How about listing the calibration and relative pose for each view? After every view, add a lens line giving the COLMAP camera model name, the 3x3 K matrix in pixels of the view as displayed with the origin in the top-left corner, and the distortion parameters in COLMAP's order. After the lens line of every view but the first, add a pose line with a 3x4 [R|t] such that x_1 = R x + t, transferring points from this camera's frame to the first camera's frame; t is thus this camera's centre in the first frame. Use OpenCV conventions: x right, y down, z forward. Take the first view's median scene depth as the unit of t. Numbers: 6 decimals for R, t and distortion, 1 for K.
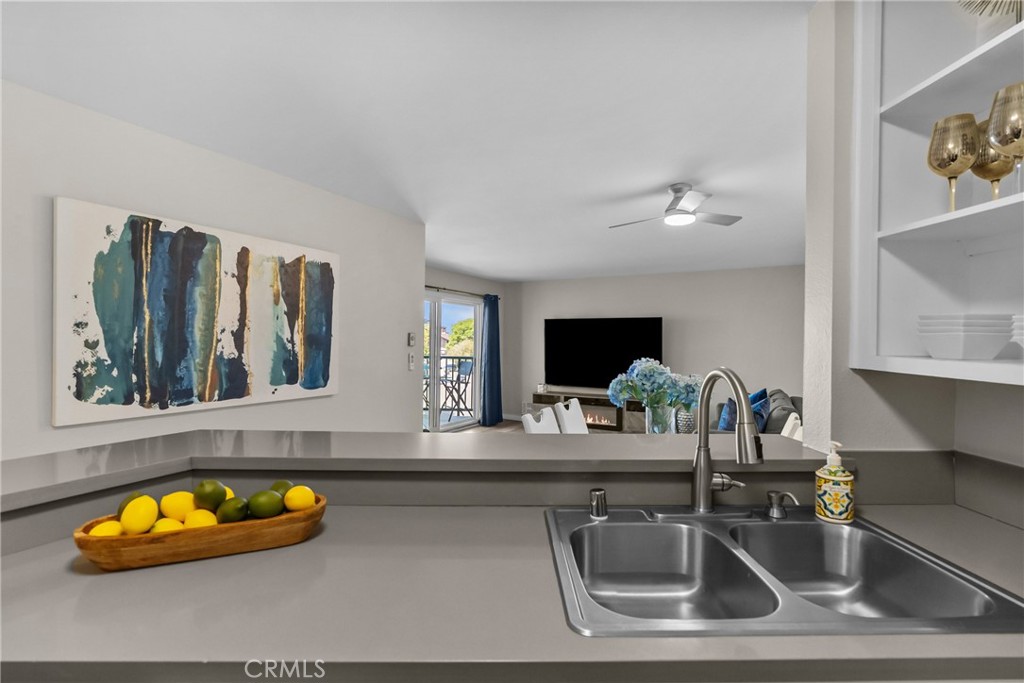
lens RADIAL K [[462.5, 0, 515.7], [0, 462.5, 344.1], [0, 0, 1]] dist [-0.008650, 0.001269]
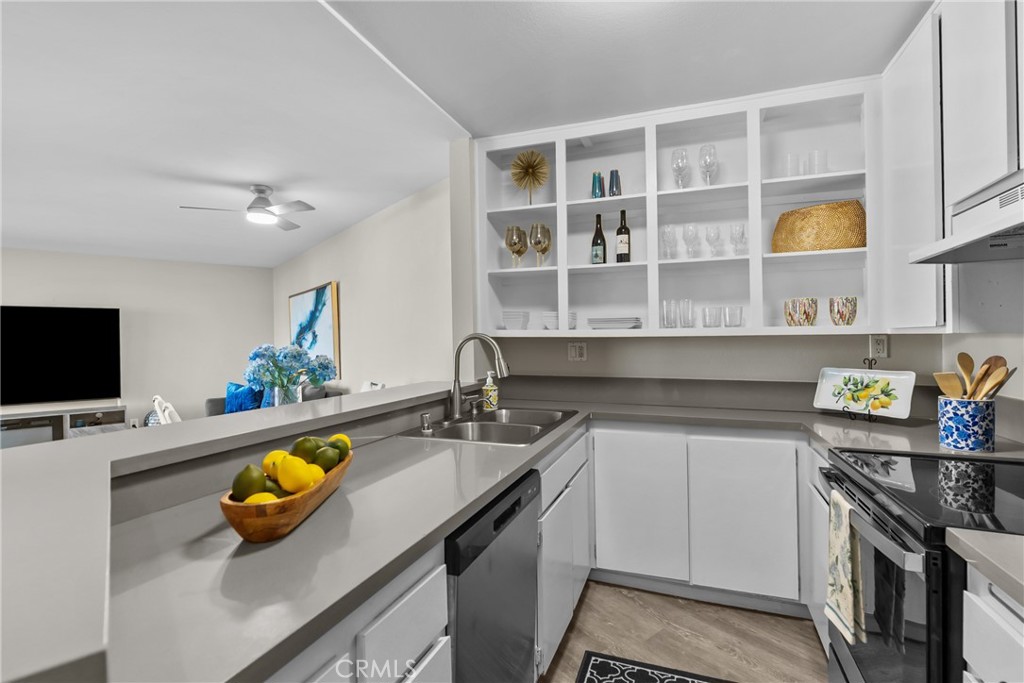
lens RADIAL K [[462.5, 0, 513.6], [0, 462.5, 337.9], [0, 0, 1]] dist [-0.008650, 0.001269]
pose [[0.359675, -0.010240, 0.933022, -0.348453], [0.025648, 0.999670, 0.001084, 0.019723], [-0.932725, 0.023540, 0.359819, 0.050476]]
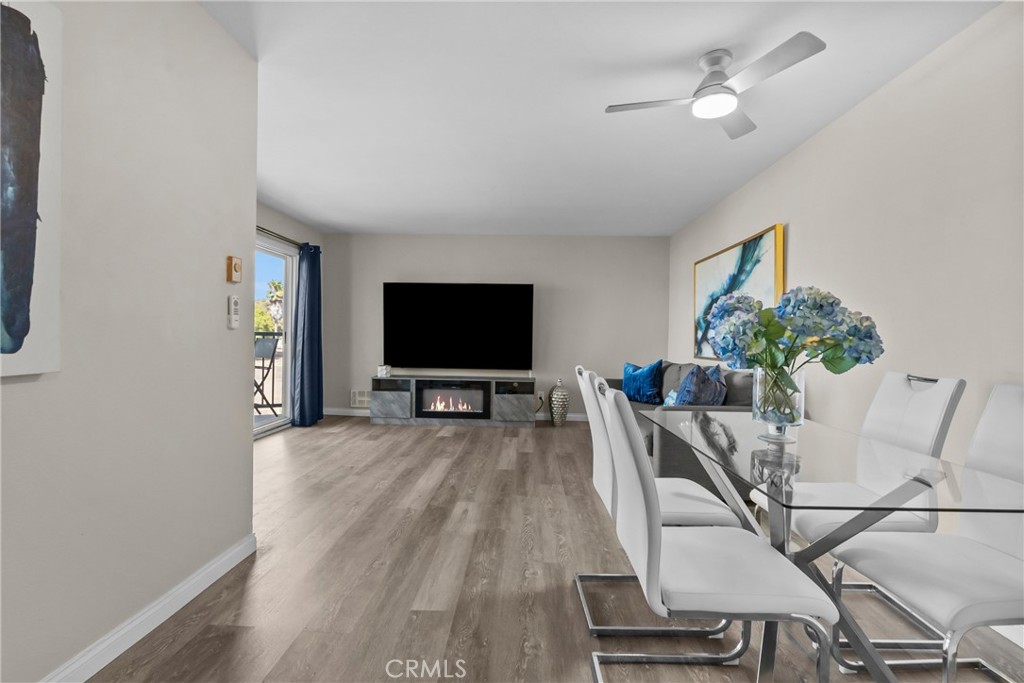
lens RADIAL K [[462.5, 0, 520.4], [0, 462.5, 341.5], [0, 0, 1]] dist [-0.008650, 0.001269]
pose [[0.887668, -0.000446, 0.460484, -0.179280], [-0.007542, 0.999851, 0.015507, 0.060399], [-0.460423, -0.017238, 0.887532, 0.393724]]
